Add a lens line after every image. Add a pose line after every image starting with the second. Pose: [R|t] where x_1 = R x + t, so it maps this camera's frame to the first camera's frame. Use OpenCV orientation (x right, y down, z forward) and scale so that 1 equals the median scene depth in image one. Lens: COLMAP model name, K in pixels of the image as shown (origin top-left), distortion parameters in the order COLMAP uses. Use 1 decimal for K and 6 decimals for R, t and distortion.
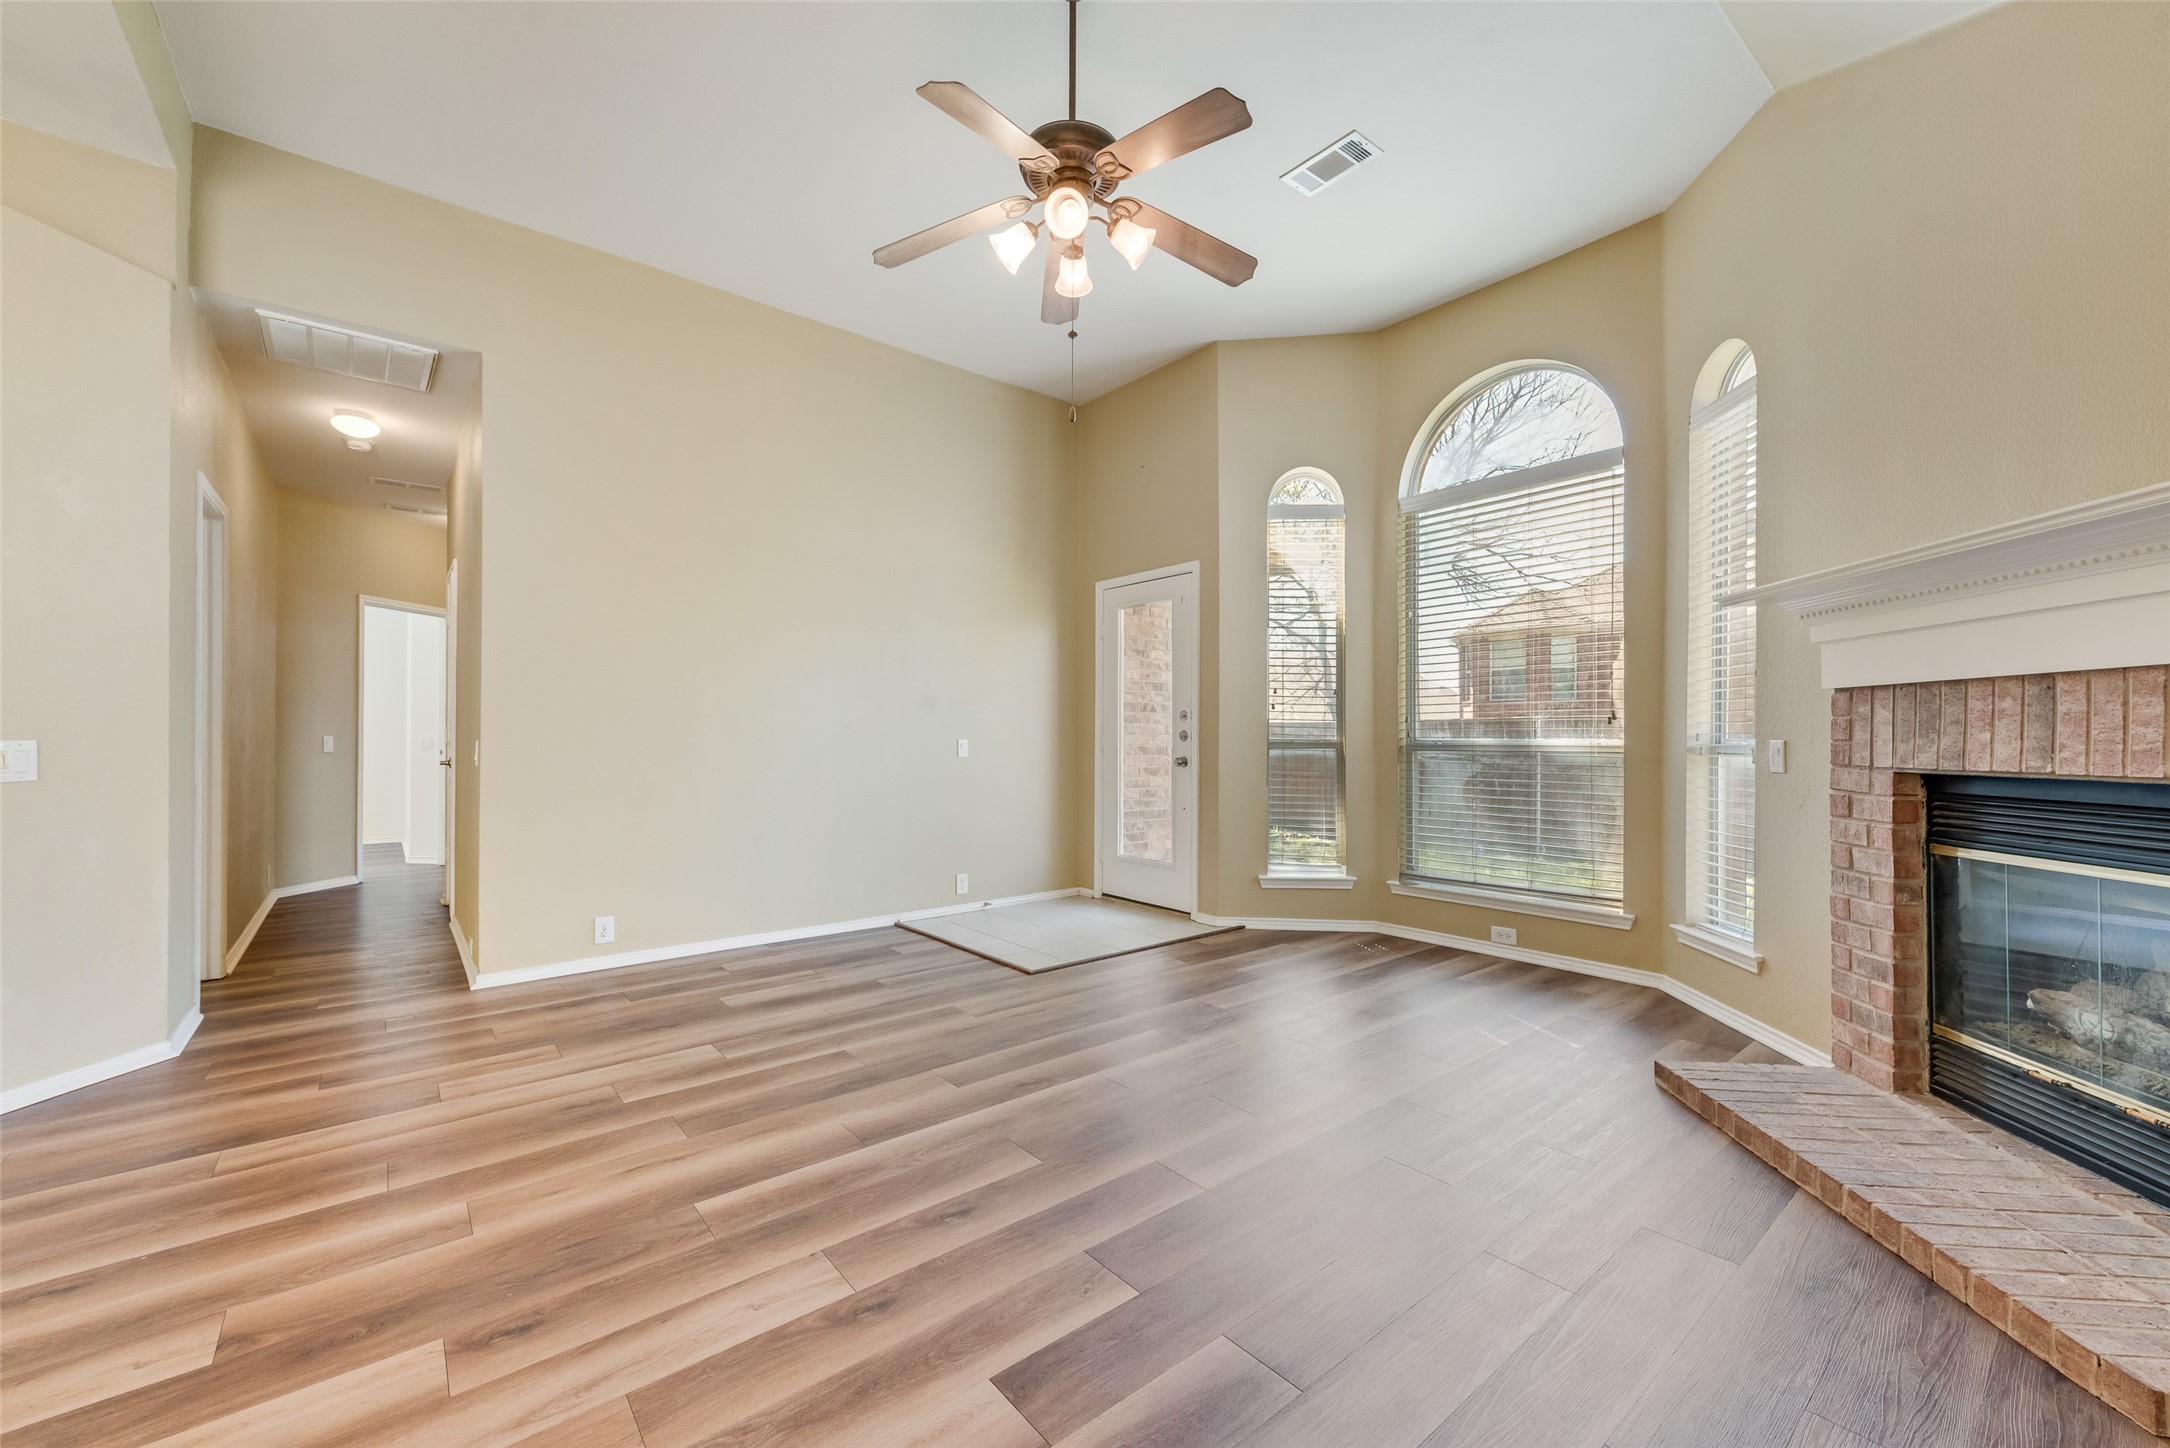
lens RADIAL K [[854.8, 0, 1084.7], [0, 854.8, 731.9], [0, 0, 1]] dist [0.010915, -0.002502]
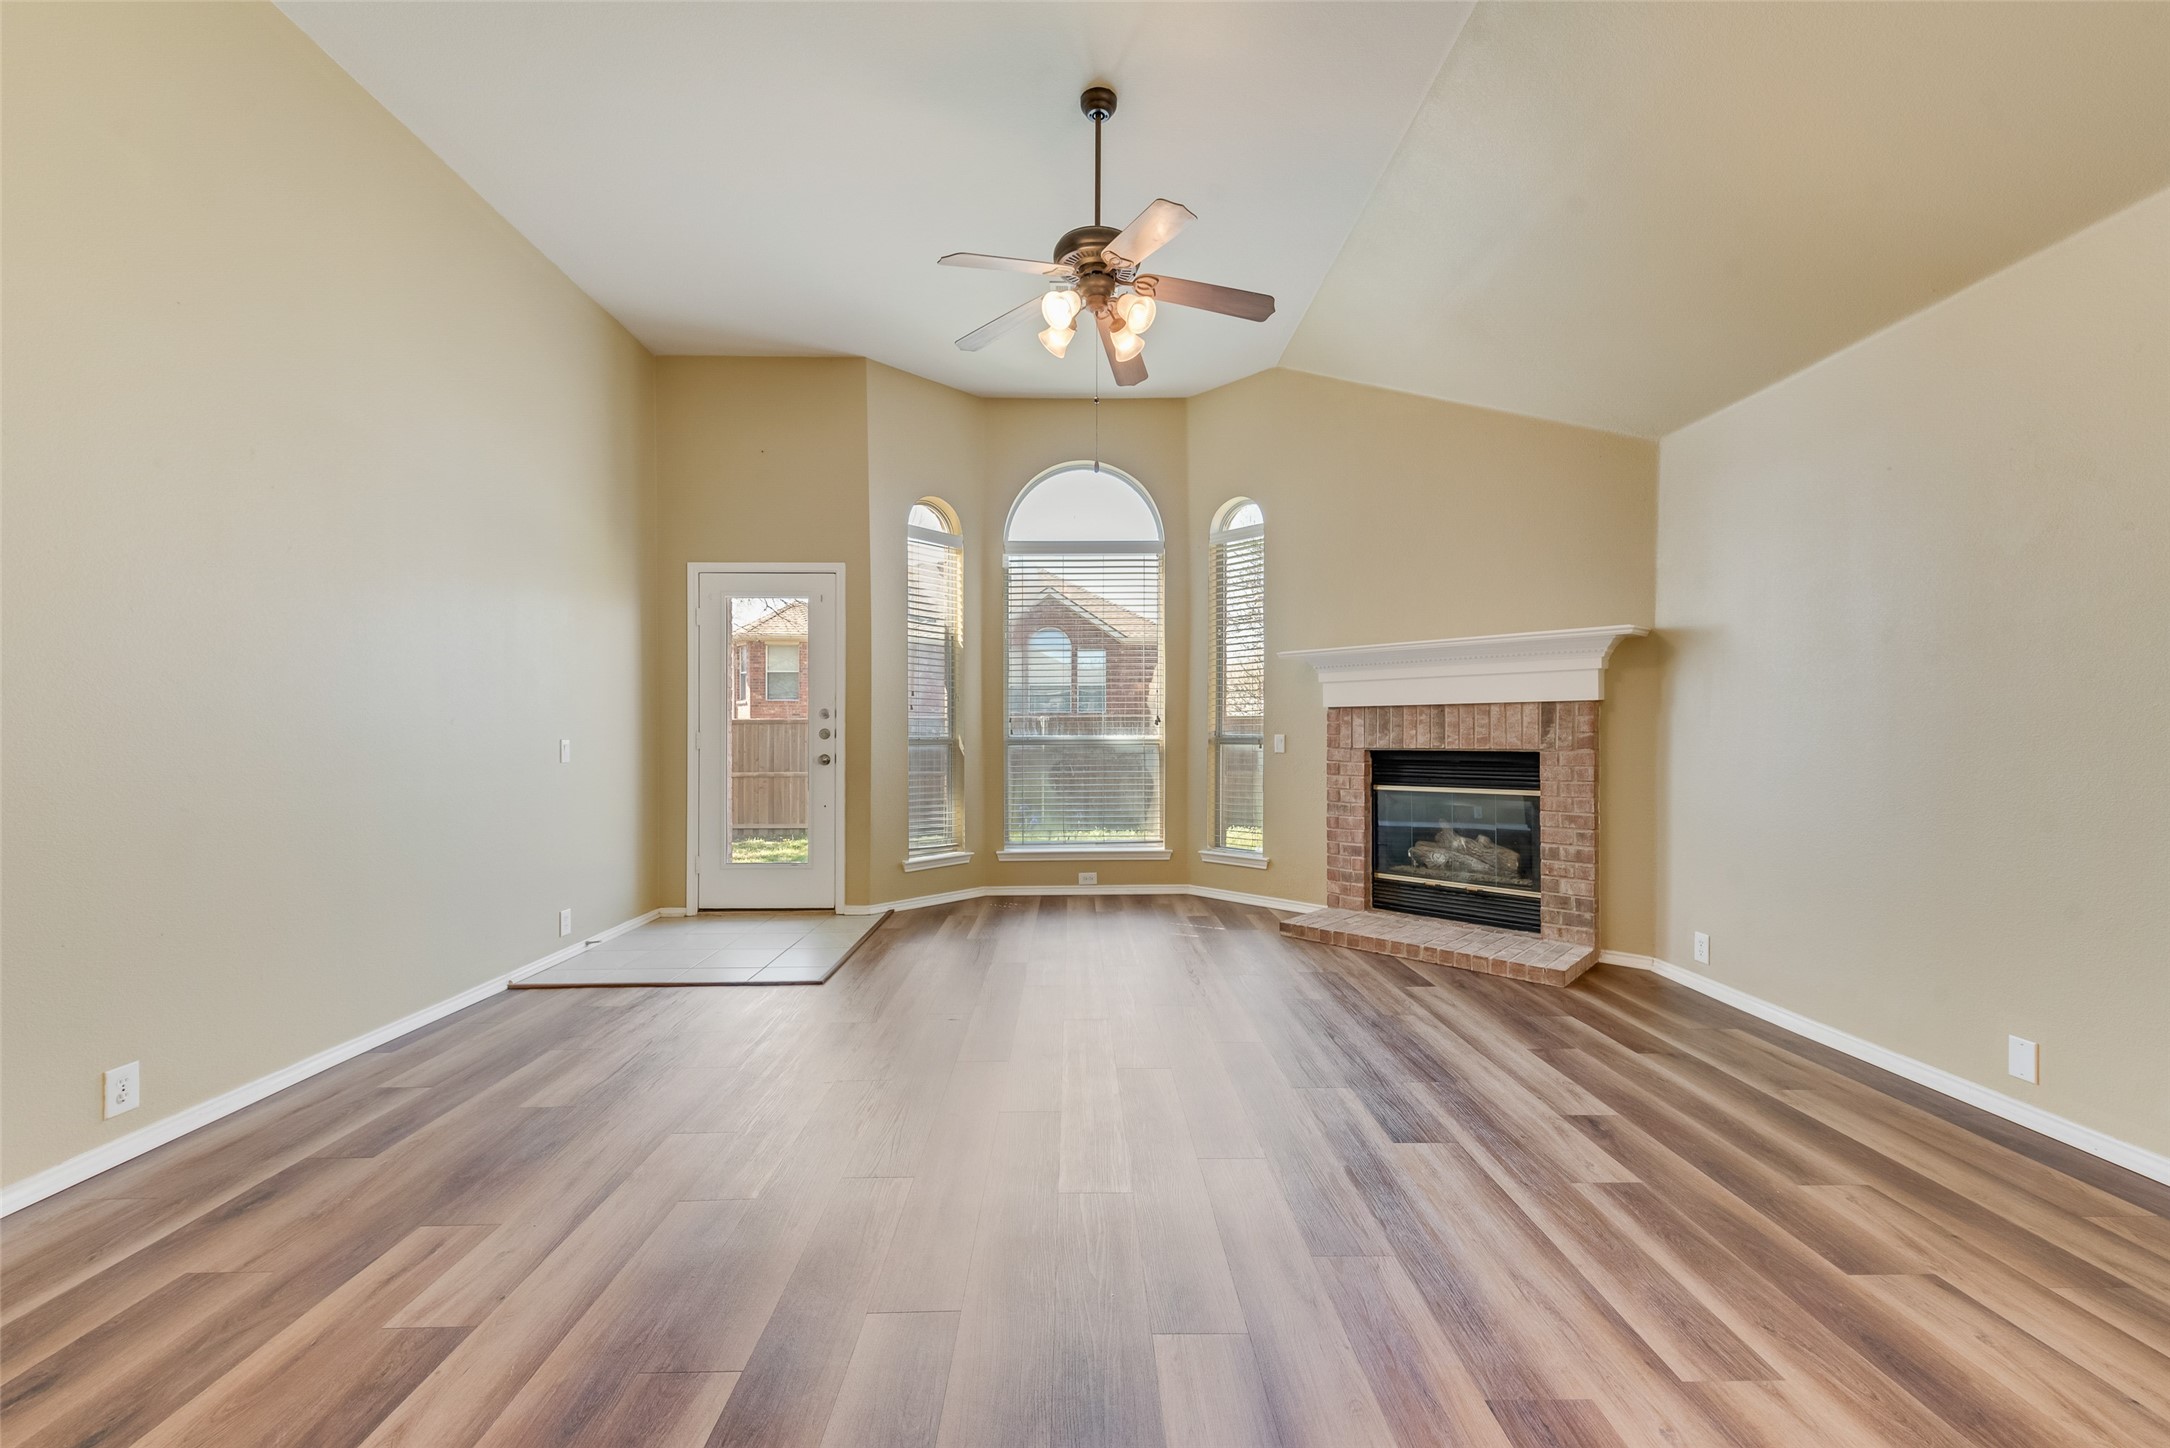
lens RADIAL K [[854.8, 0, 1082.9], [0, 854.8, 730.2], [0, 0, 1]] dist [0.010915, -0.002502]
pose [[0.620516, -0.001226, 0.784193, -0.818468], [0.000103, 0.999999, 0.001482, -0.002167], [-0.784194, -0.000839, 0.620515, 0.225541]]
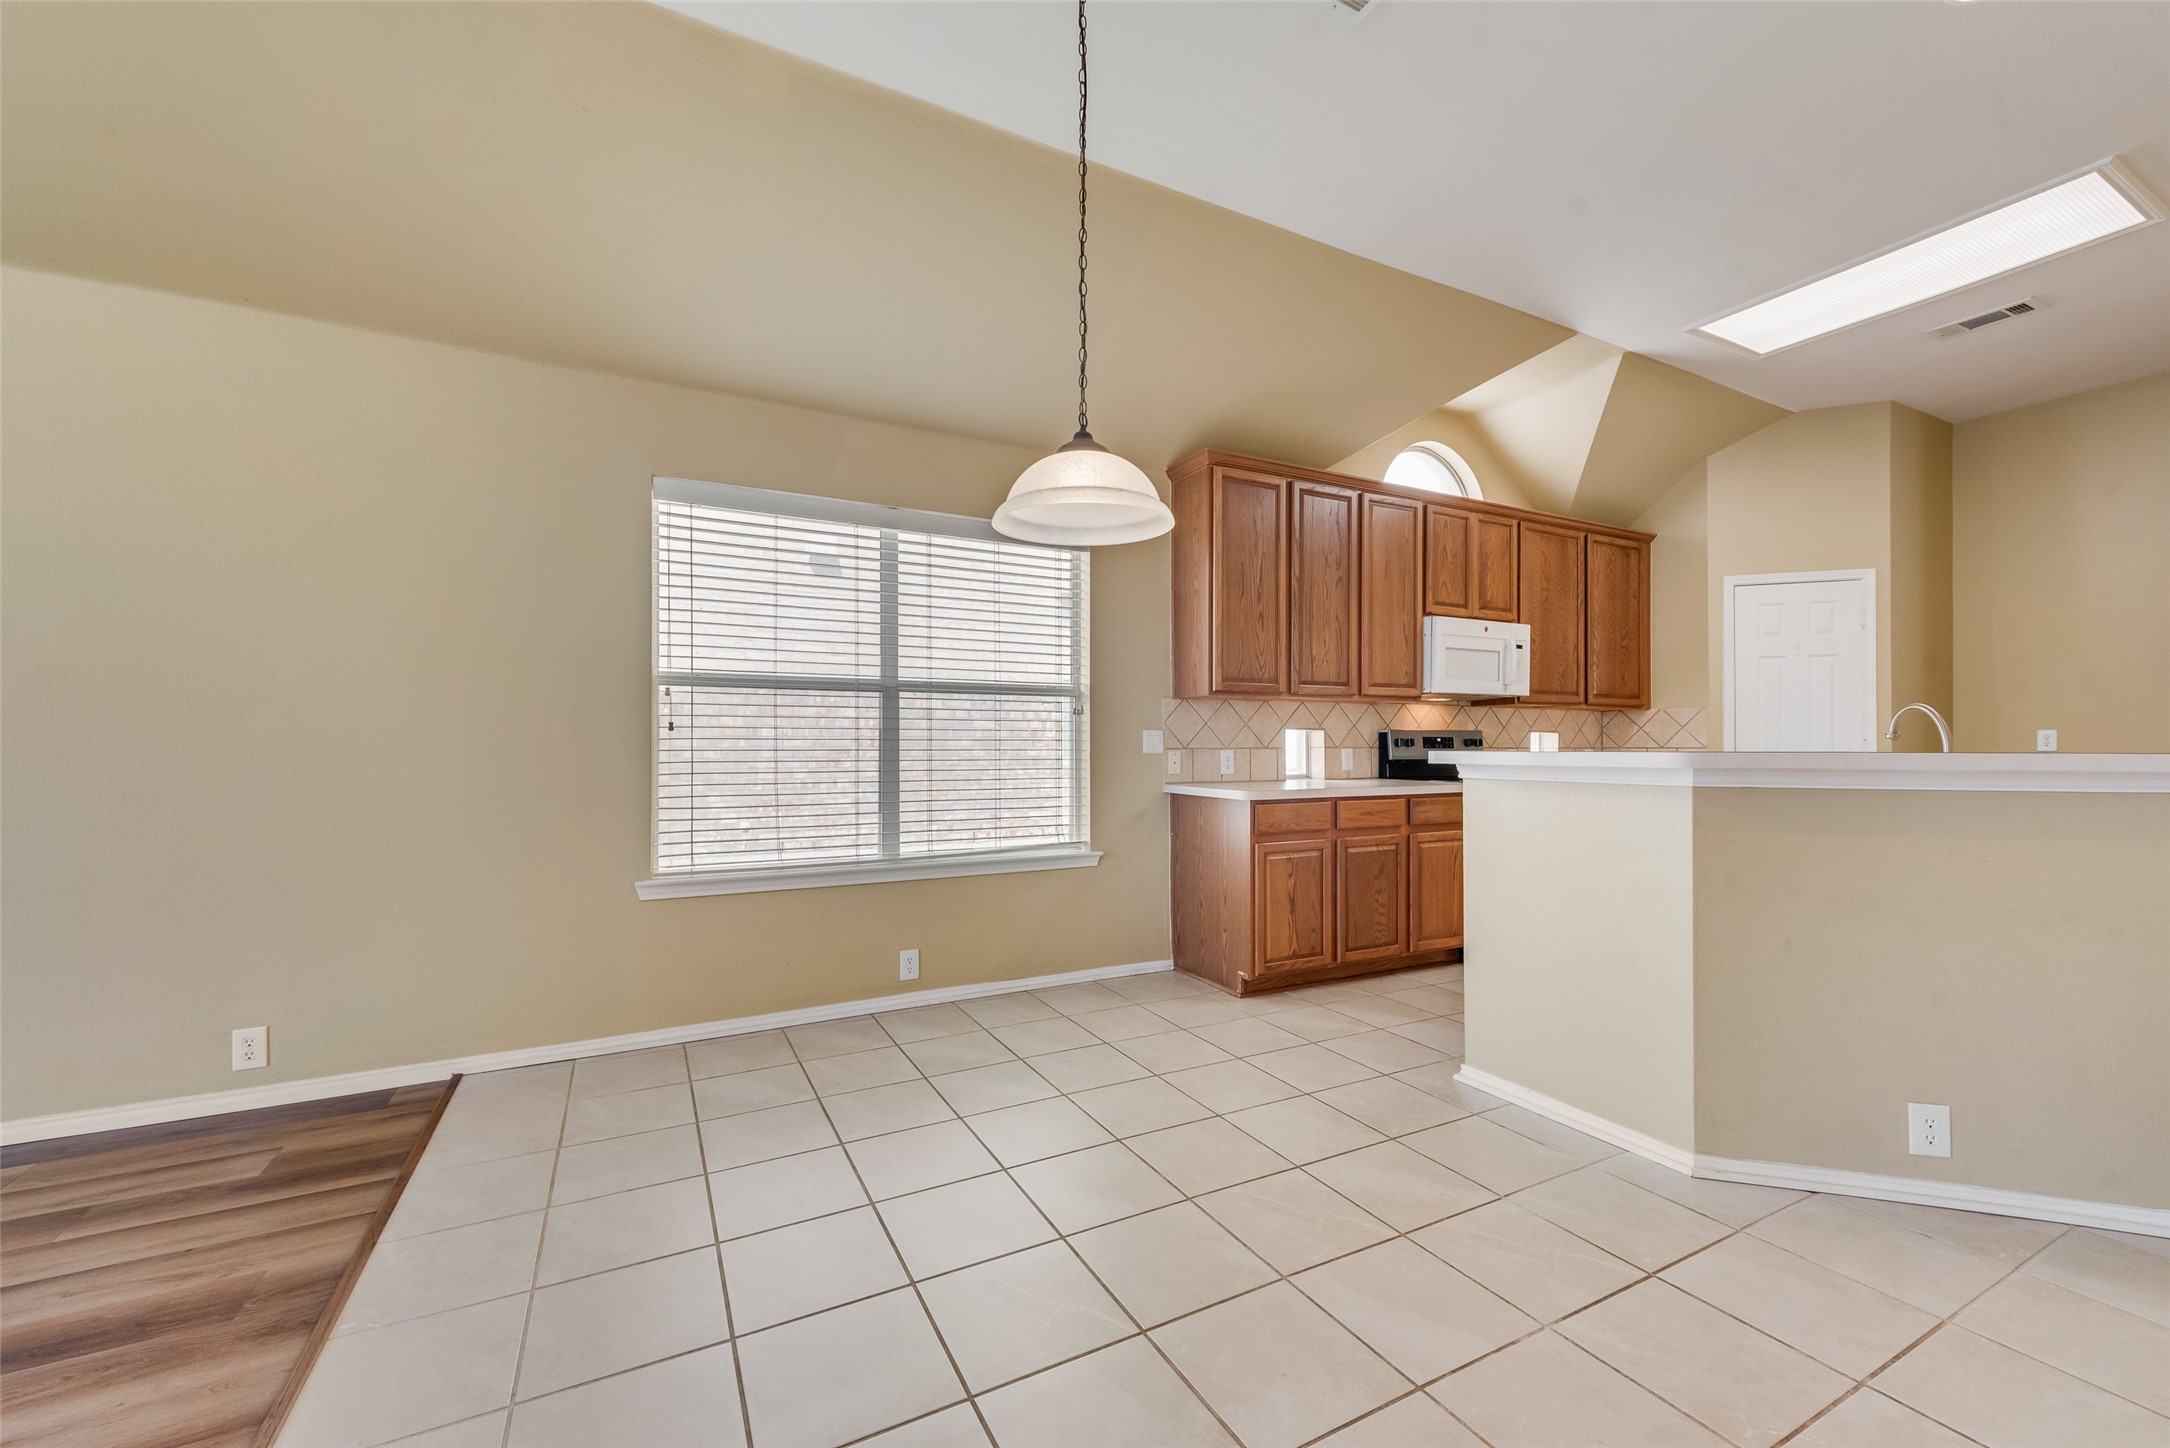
lens RADIAL K [[854.8, 0, 1078.6], [0, 854.8, 742.8], [0, 0, 1]] dist [0.010915, -0.002502]
pose [[-0.979634, -0.003853, 0.200753, -0.855214], [-0.004143, 0.999991, -0.001023, -0.008392], [-0.200747, -0.001833, -0.979641, 0.544773]]
